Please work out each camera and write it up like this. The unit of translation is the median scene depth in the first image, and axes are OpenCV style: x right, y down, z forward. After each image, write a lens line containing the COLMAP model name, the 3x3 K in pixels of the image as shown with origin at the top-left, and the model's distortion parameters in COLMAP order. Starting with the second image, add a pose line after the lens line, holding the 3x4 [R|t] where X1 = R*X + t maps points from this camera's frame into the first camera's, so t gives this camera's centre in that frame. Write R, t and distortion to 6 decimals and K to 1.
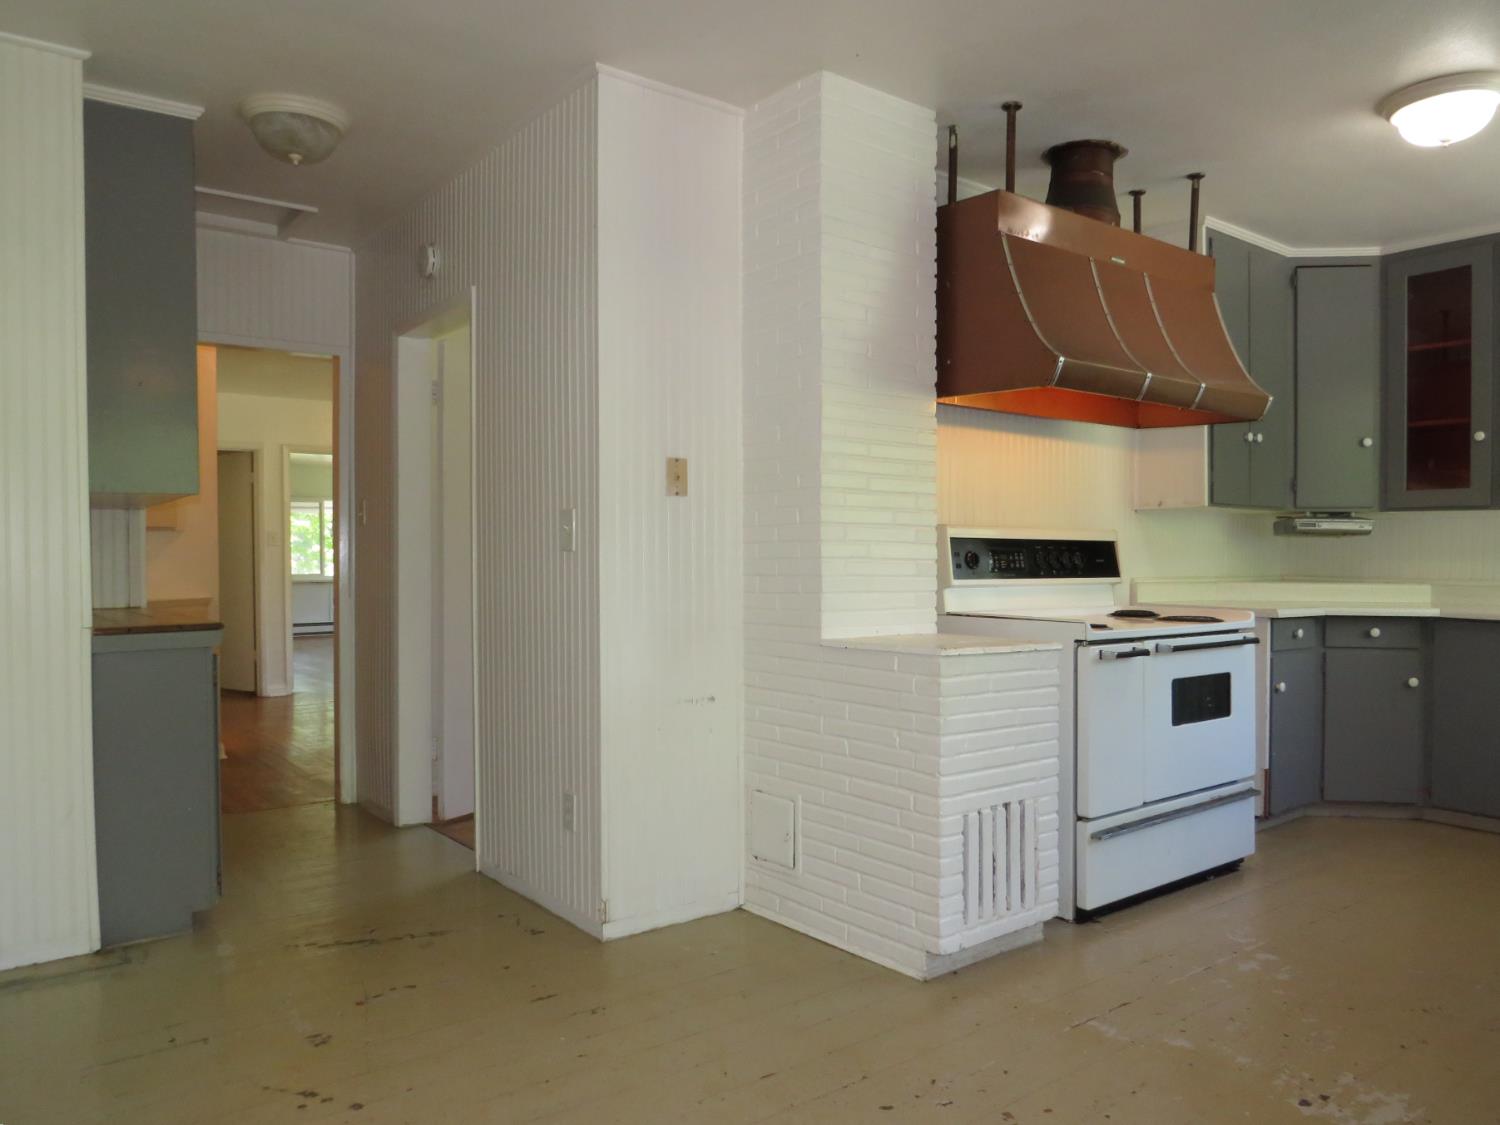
lens RADIAL K [[1066.3, 0, 743.5], [0, 1066.3, 559.7], [0, 0, 1]] dist [-0.027485, 0.007243]
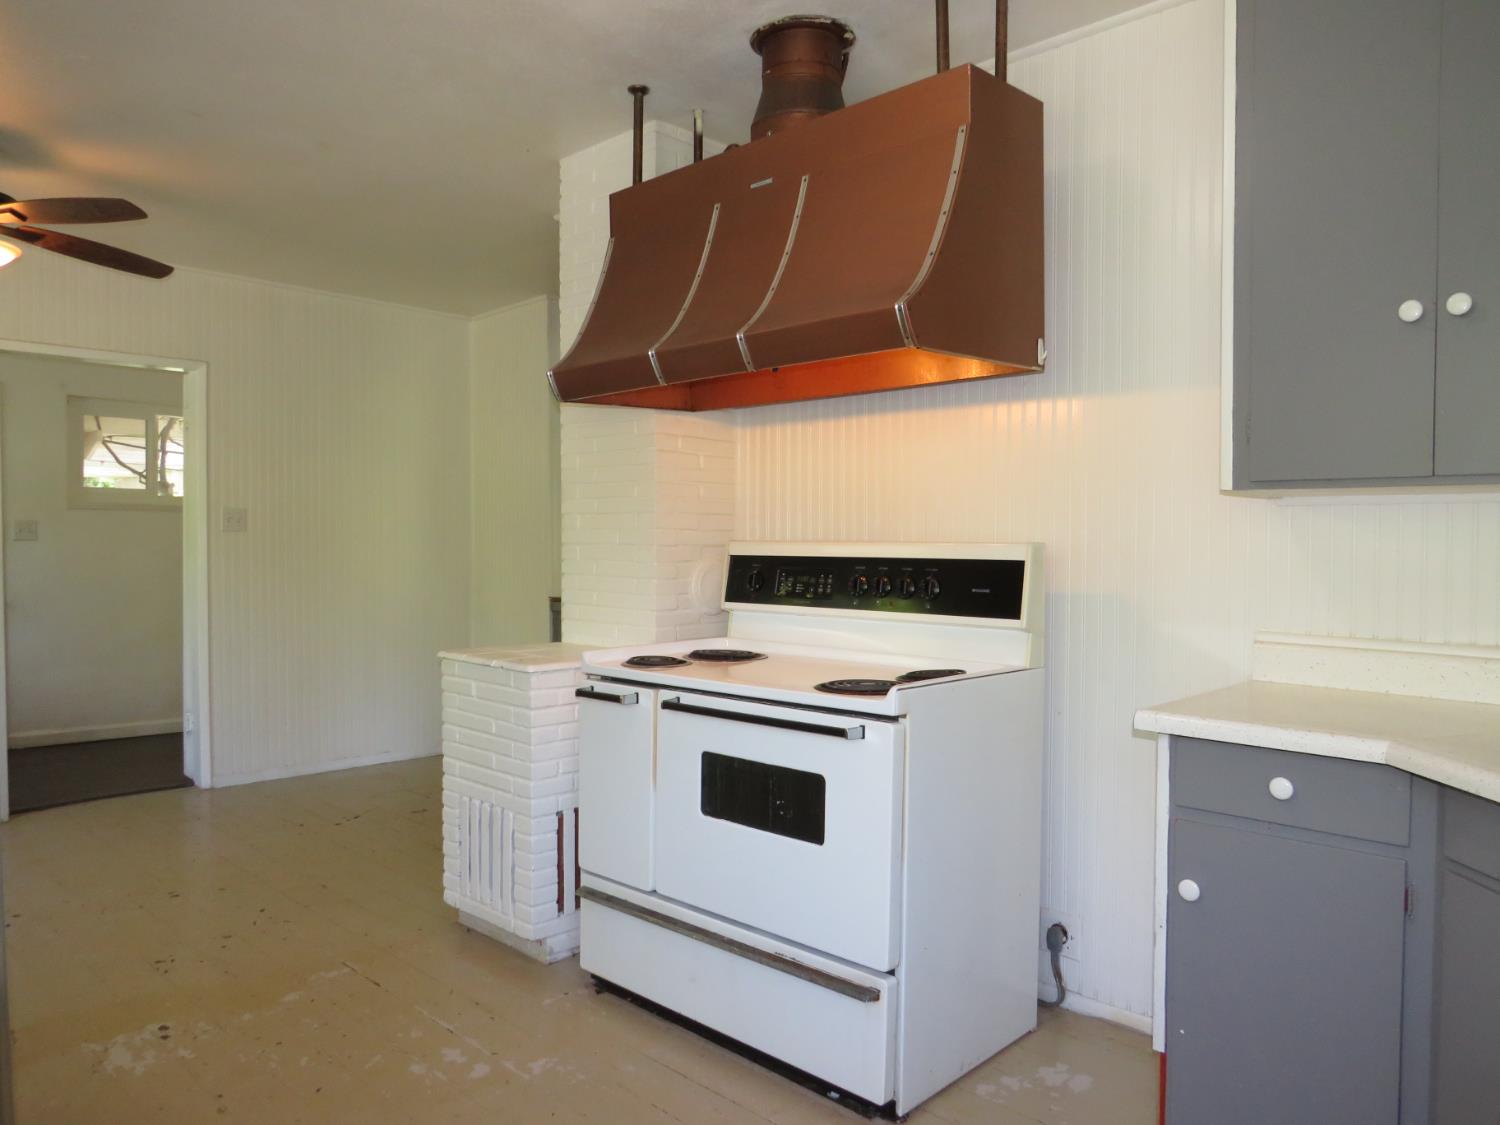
lens RADIAL K [[1050.6, 0, 744.9], [0, 1050.6, 555.4], [0, 0, 1]] dist [-0.018763, -0.001345]
pose [[0.152415, 0.011331, -0.988252, 1.078885], [-0.004001, 0.999933, 0.010847, -0.030602], [0.988309, 0.002301, 0.152450, 0.874658]]
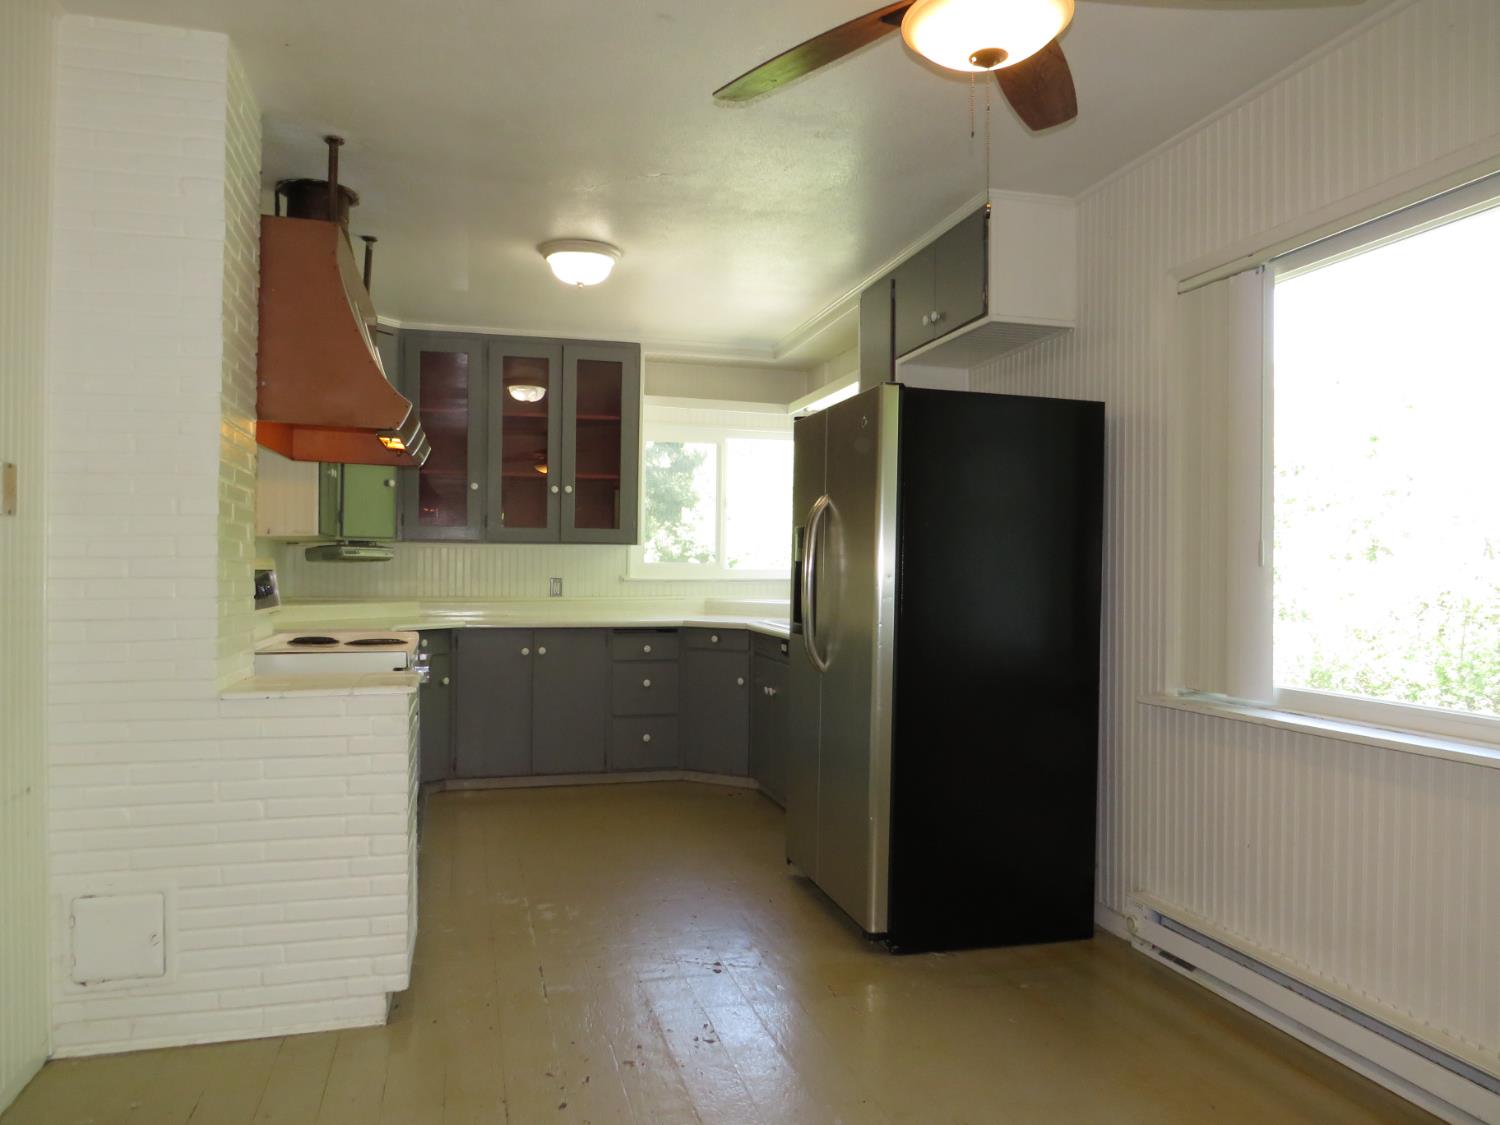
lens RADIAL K [[1050.6, 0, 751.3], [0, 1050.6, 568.4], [0, 0, 1]] dist [-0.018763, -0.001345]
pose [[0.365479, 0.004078, 0.930811, -0.481637], [-0.009639, 0.999953, -0.000597, -0.025714], [-0.930770, -0.008754, 0.365502, 0.253335]]
